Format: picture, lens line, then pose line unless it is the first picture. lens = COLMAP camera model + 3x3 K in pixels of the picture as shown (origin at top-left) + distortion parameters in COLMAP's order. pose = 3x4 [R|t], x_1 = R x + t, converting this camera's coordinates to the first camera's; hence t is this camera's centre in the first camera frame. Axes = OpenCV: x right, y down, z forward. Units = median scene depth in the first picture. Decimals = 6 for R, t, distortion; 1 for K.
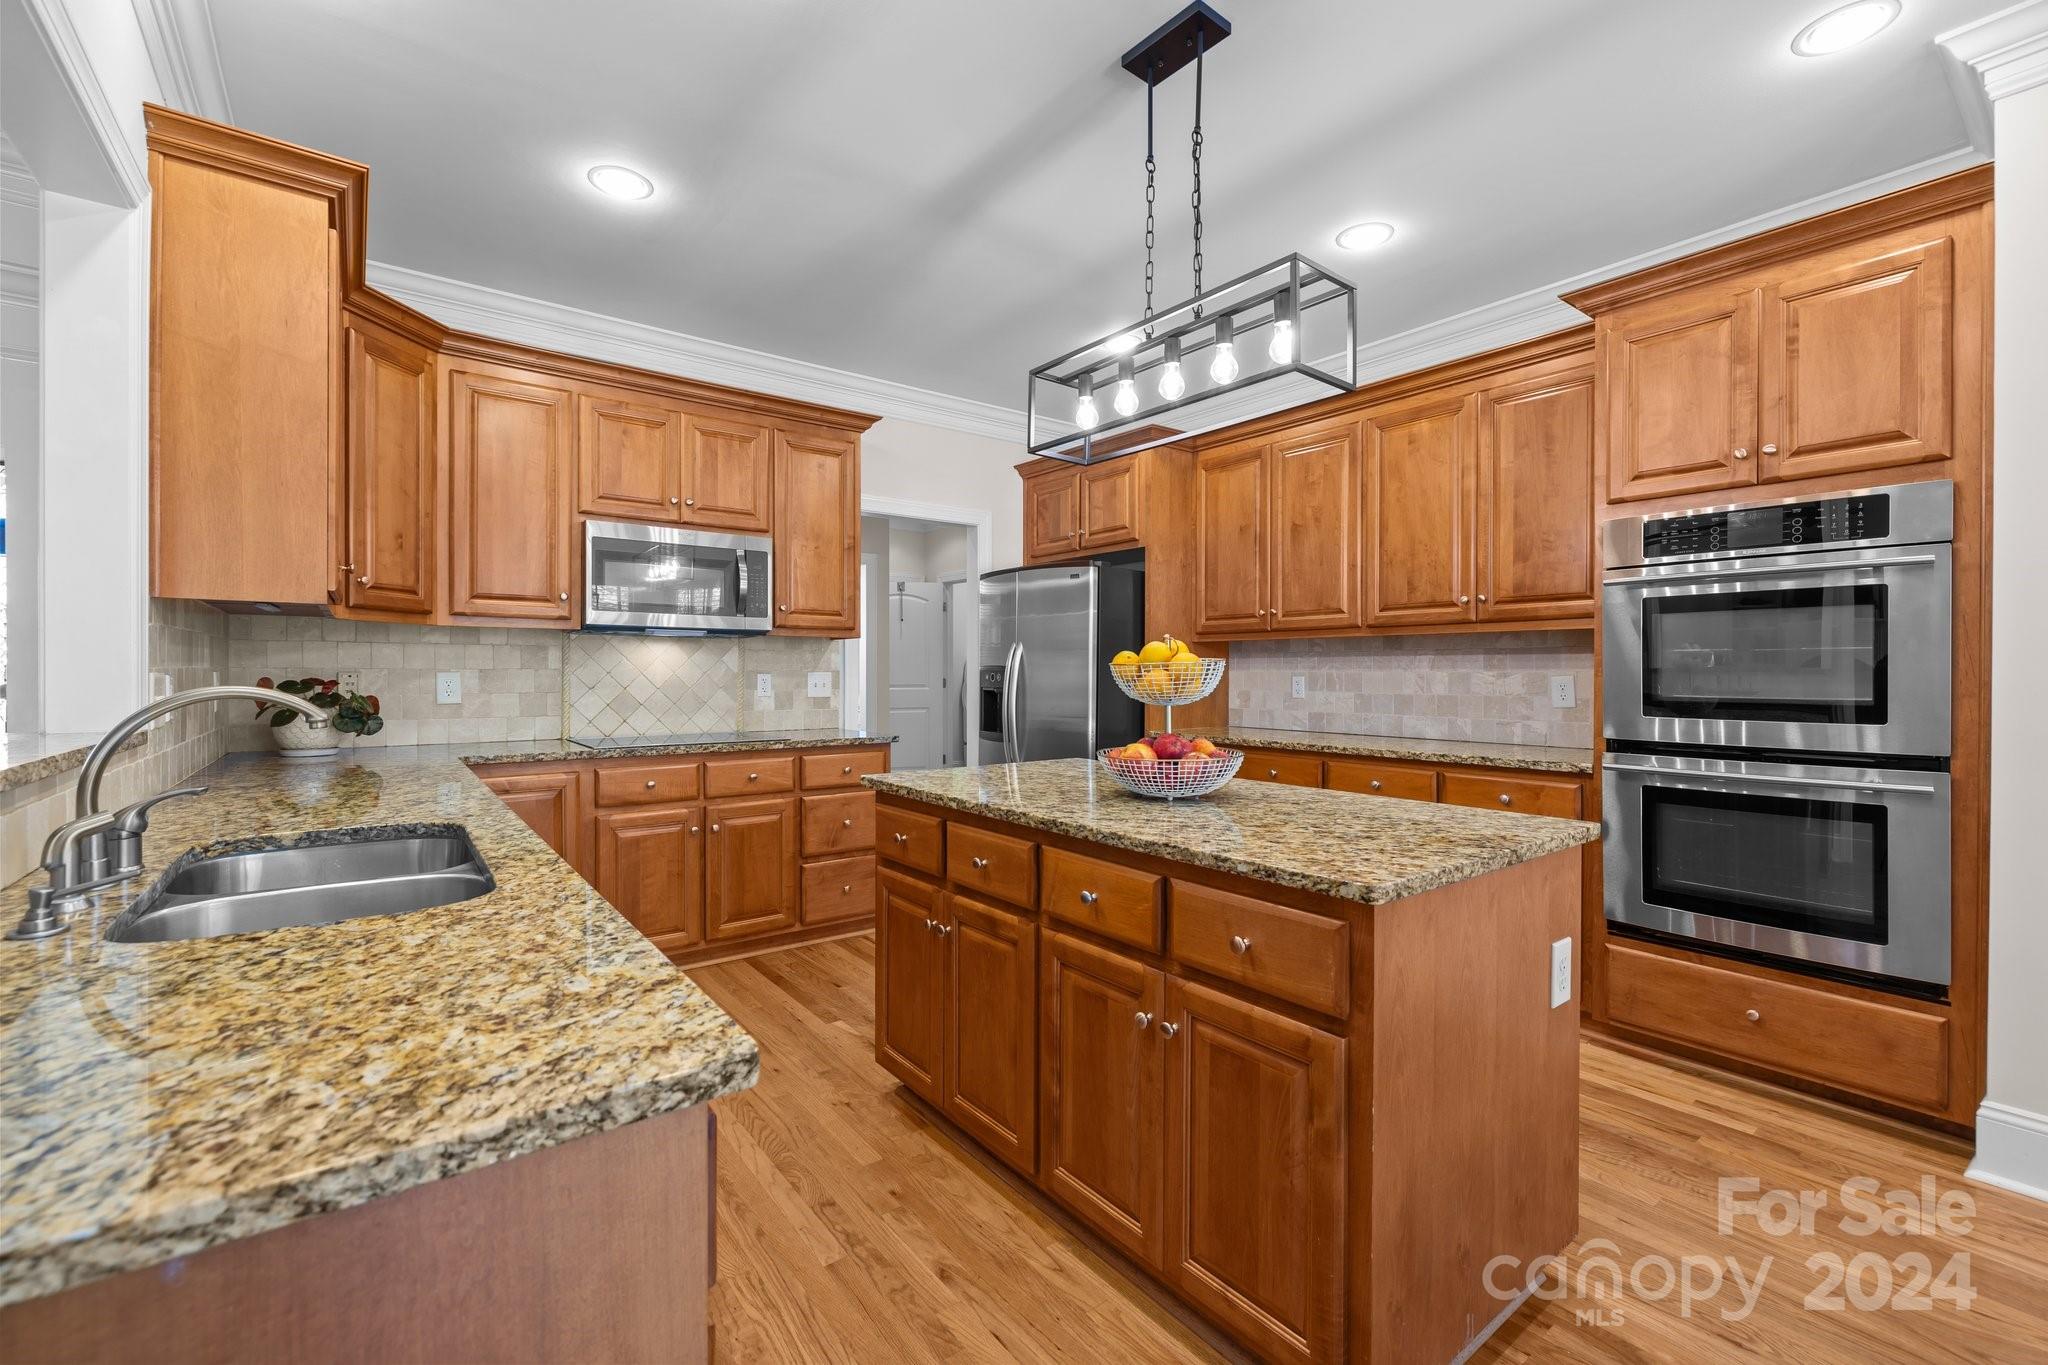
lens RADIAL K [[875.8, 0, 1017.8], [0, 875.8, 679.5], [0, 0, 1]] dist [-0.000523, -0.000008]
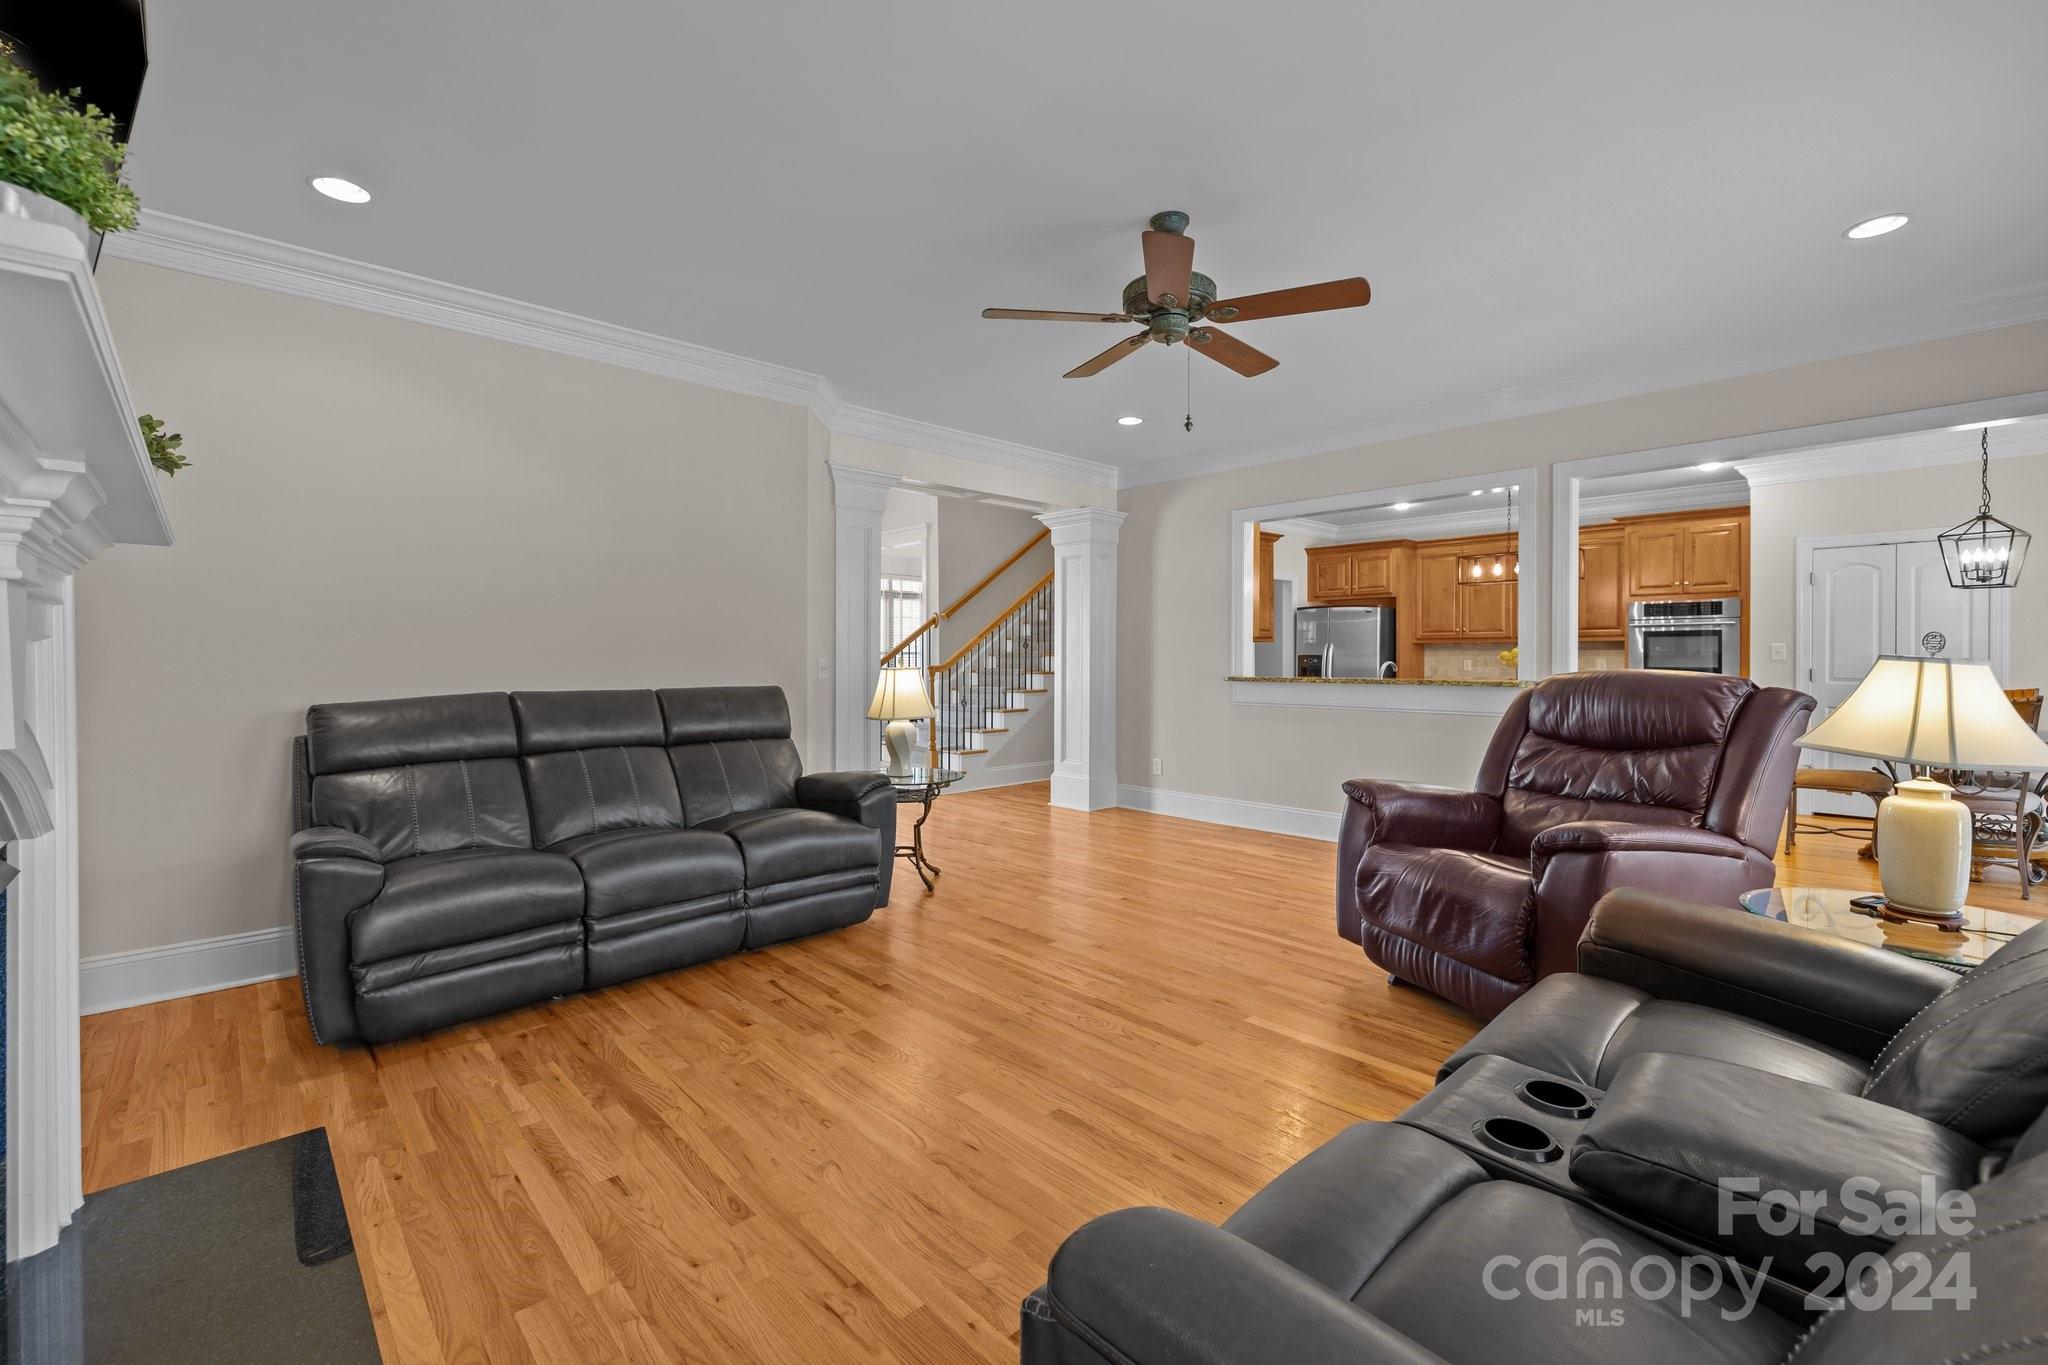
lens RADIAL K [[875.8, 0, 1031.1], [0, 875.8, 666.7], [0, 0, 1]] dist [-0.000523, -0.000008]
pose [[0.994709, -0.001110, 0.102723, -1.639213], [0.001133, 0.999999, -0.000170, 0.021429], [-0.102723, 0.000286, 0.994710, -1.707728]]
